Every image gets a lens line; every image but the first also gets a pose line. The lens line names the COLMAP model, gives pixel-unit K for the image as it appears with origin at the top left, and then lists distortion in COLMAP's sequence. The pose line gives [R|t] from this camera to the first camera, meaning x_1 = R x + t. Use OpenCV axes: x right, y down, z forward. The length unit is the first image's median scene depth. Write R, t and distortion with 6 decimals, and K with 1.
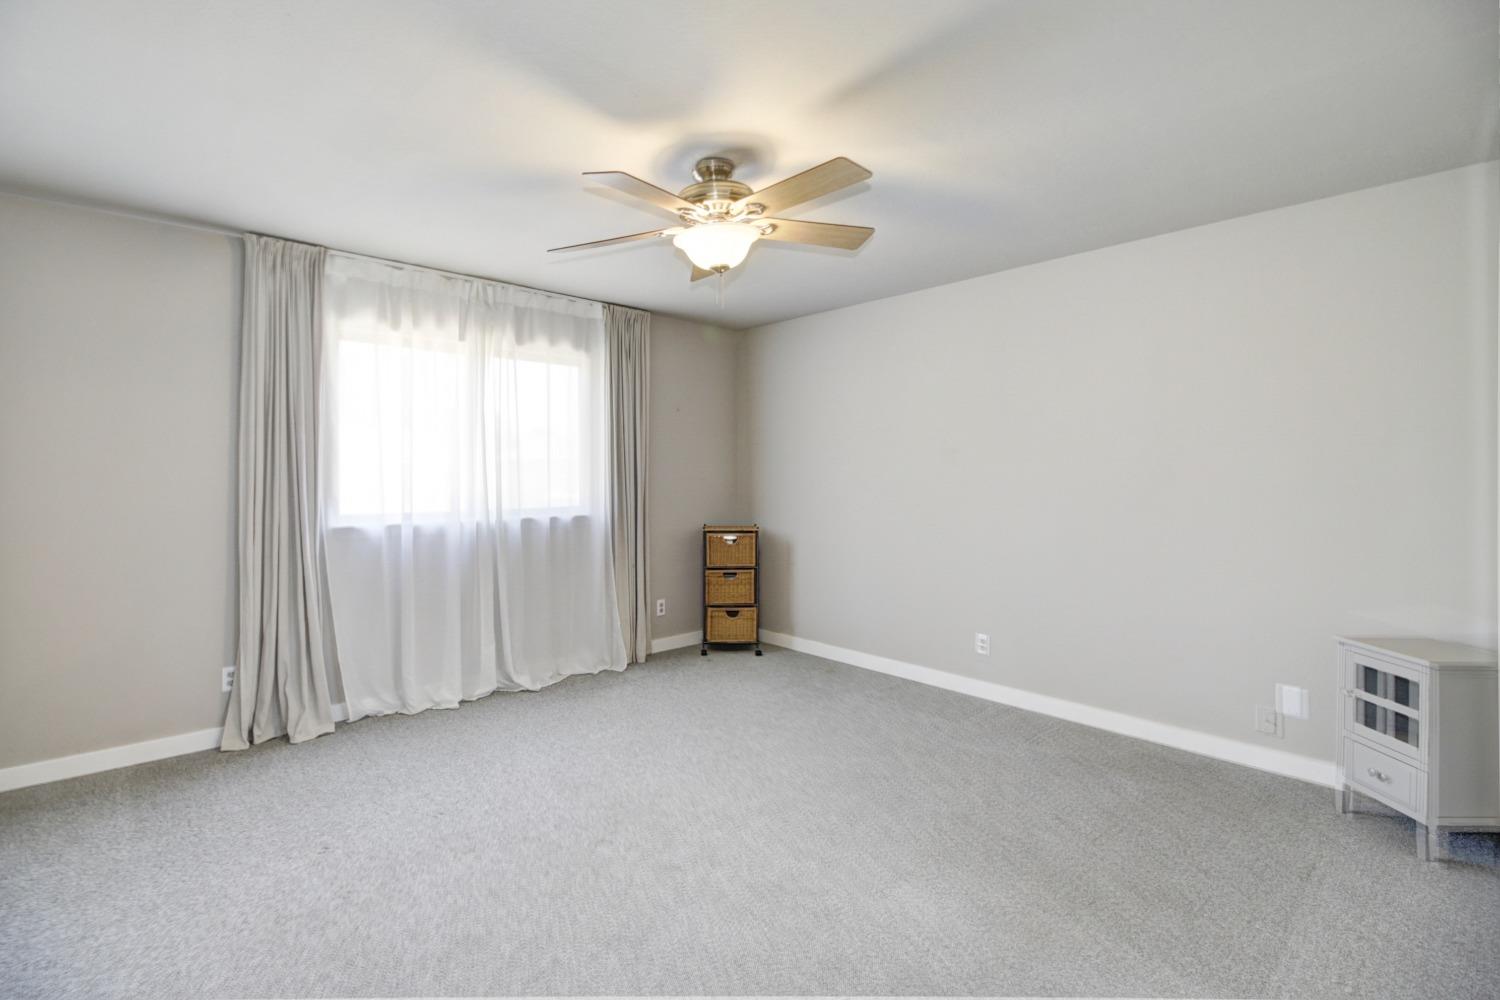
lens RADIAL K [[659.9, 0, 743.1], [0, 659.9, 486.4], [0, 0, 1]] dist [0.008409, -0.008257]
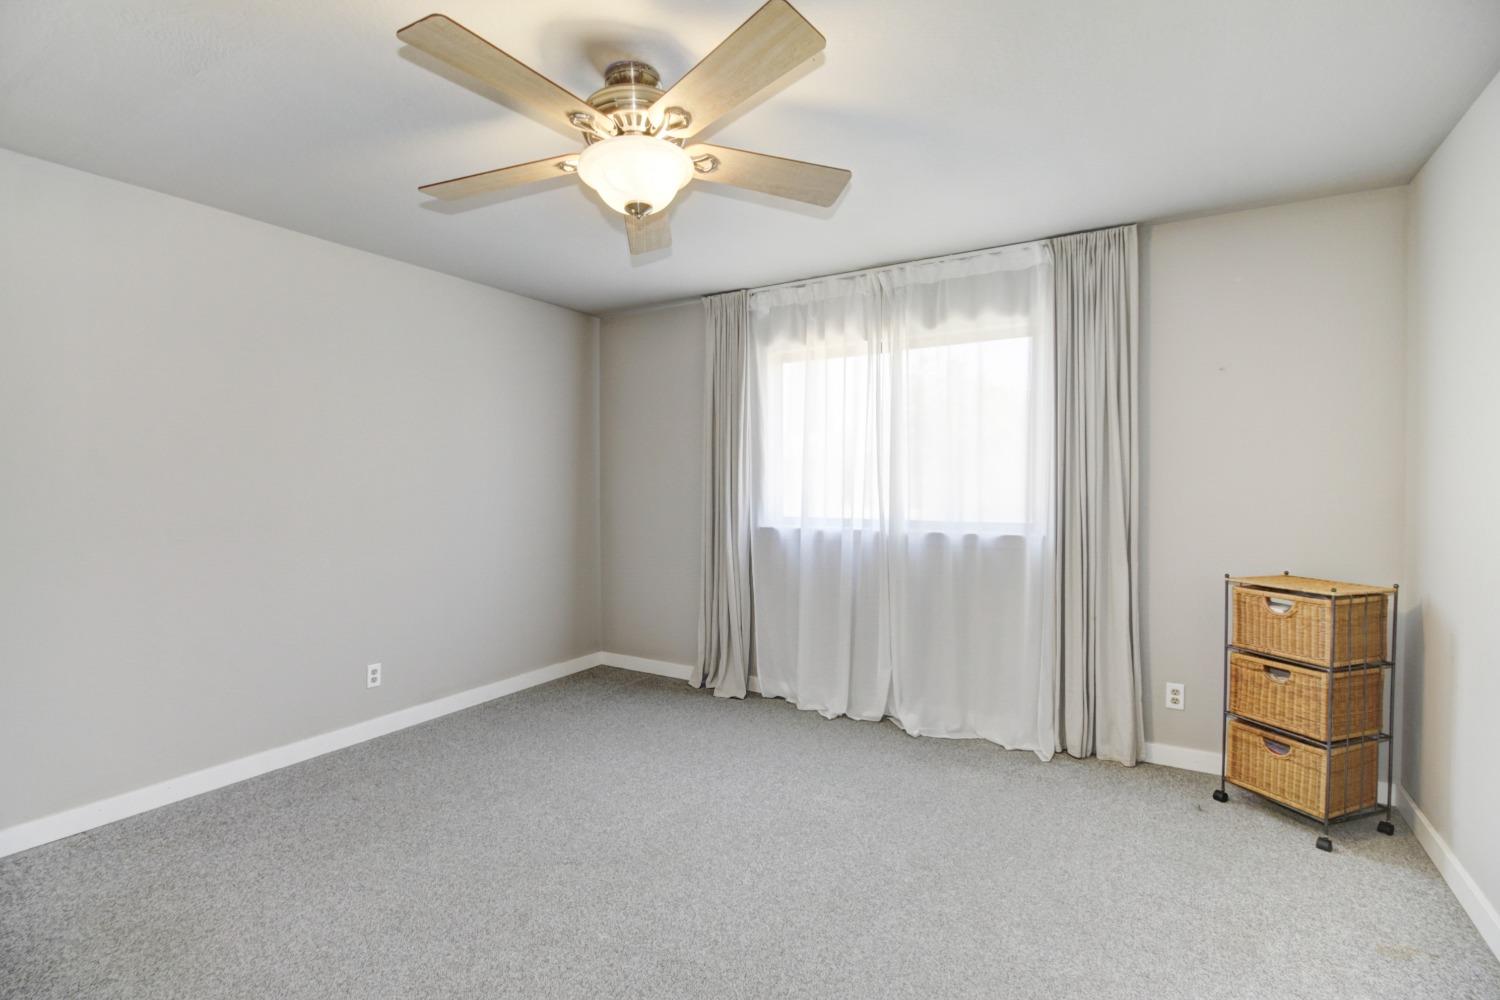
lens RADIAL K [[695.3, 0, 747.2], [0, 695.3, 496.4], [0, 0, 1]] dist [0.009701, -0.008521]
pose [[0.297054, 0.025166, -0.954529, 0.467358], [-0.011617, 0.999674, 0.022741, -0.016529], [0.954790, 0.004333, 0.297249, 0.527375]]
